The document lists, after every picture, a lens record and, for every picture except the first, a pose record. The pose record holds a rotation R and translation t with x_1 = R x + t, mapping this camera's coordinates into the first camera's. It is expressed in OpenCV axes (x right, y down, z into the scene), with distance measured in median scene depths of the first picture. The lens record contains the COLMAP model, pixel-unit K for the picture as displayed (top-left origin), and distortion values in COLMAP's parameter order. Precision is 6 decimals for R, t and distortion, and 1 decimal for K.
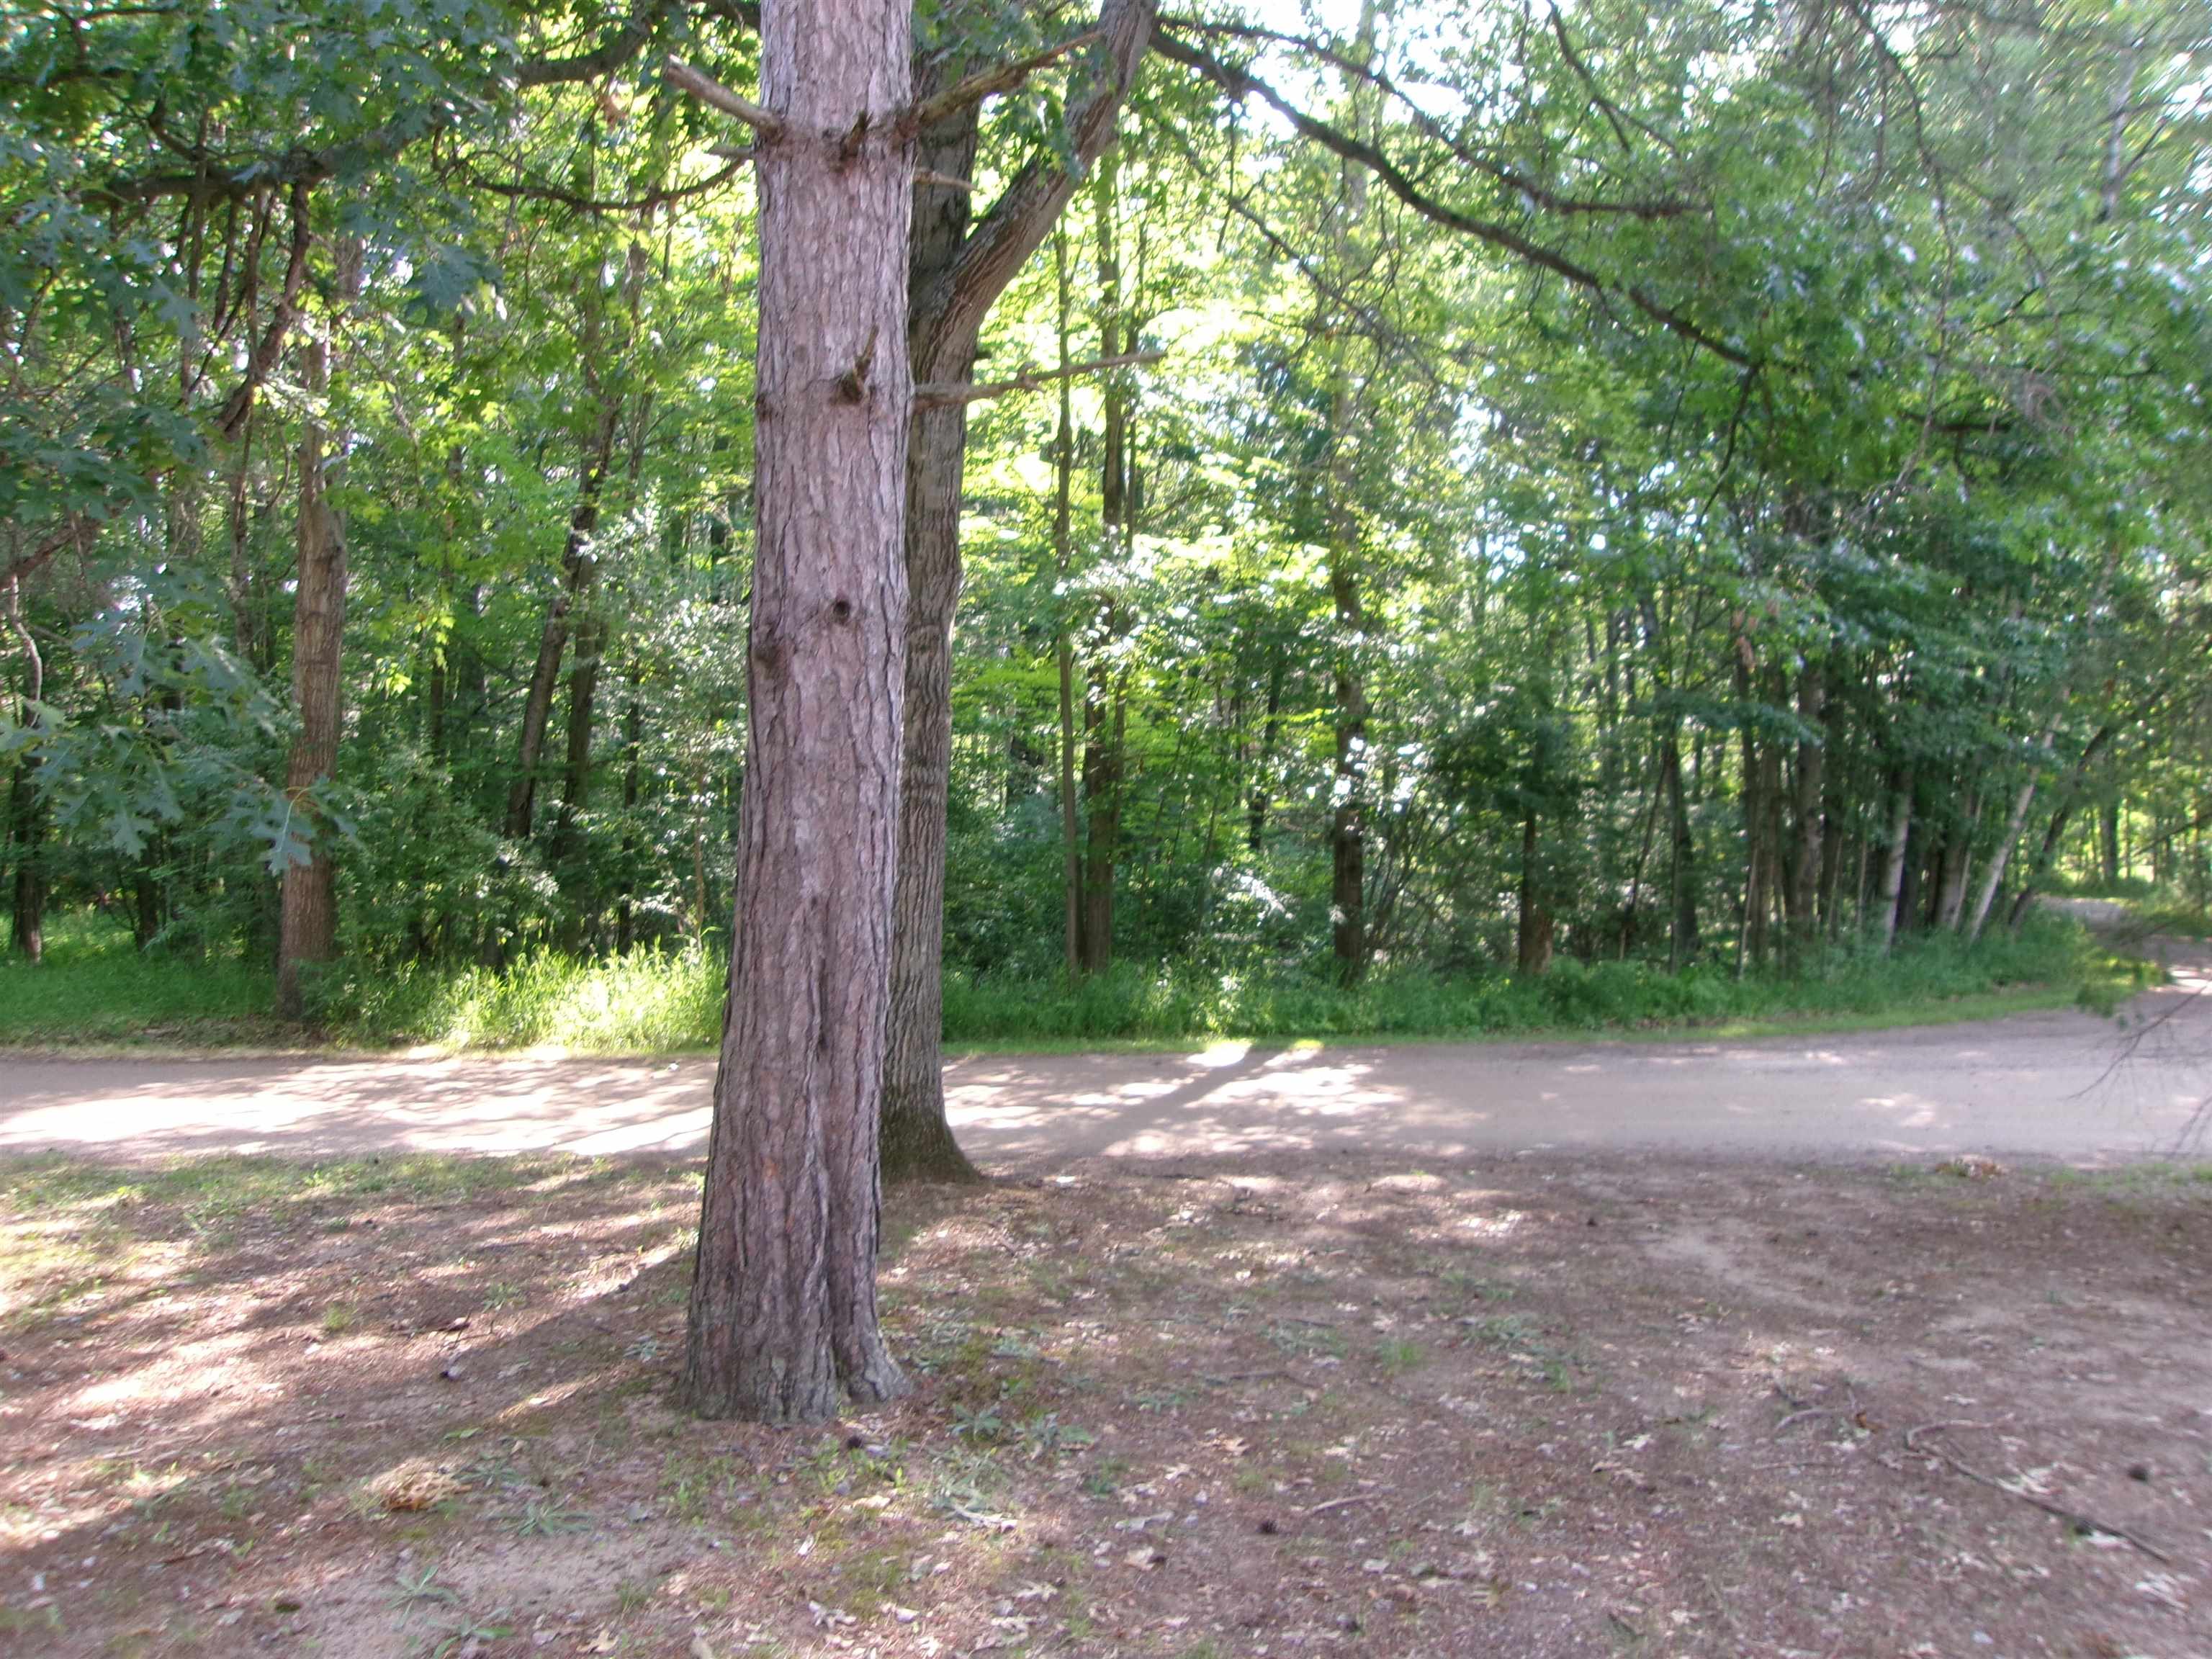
lens RADIAL K [[1753.8, 0, 1105.6], [0, 1753.8, 831.7], [0, 0, 1]] dist [-0.017604, 0.051760]
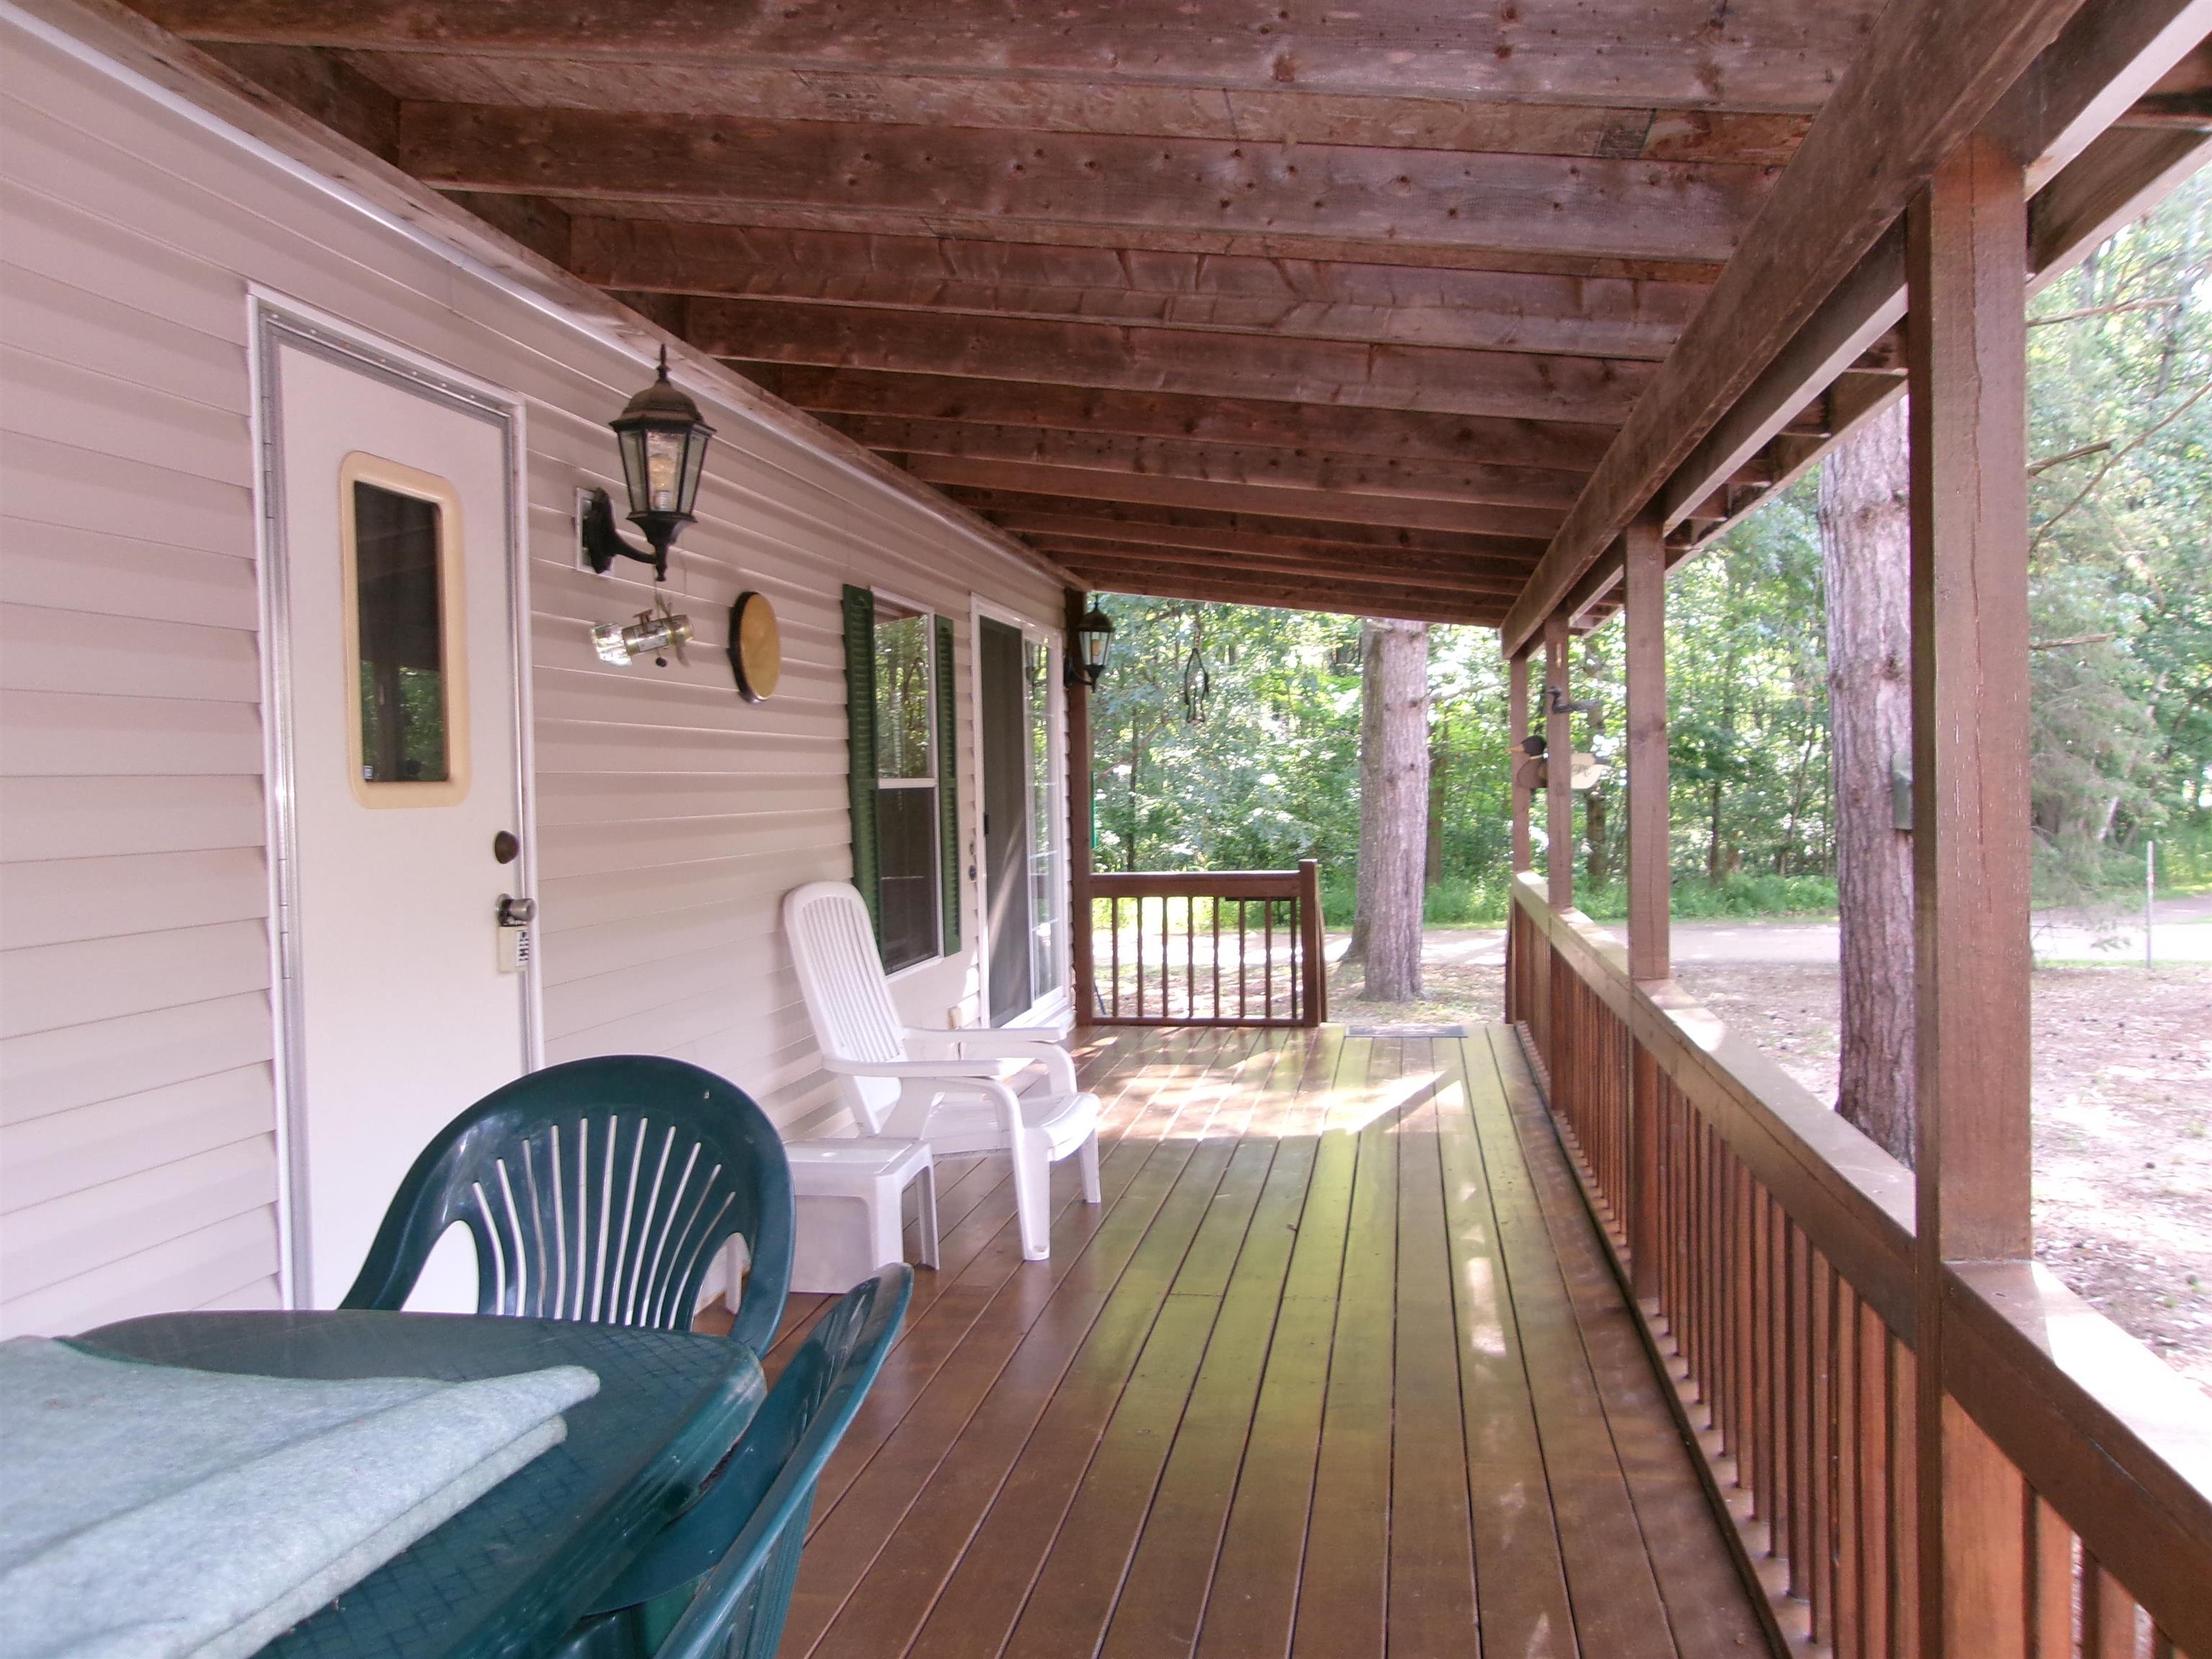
lens RADIAL K [[1753.8, 0, 1108.2], [0, 1753.8, 827.7], [0, 0, 1]] dist [-0.017604, 0.051760]
pose [[0.988299, -0.019211, -0.151318, -0.213362], [0.024499, 0.999150, 0.033161, -0.130383], [0.150552, -0.036480, 0.987929, -2.414207]]
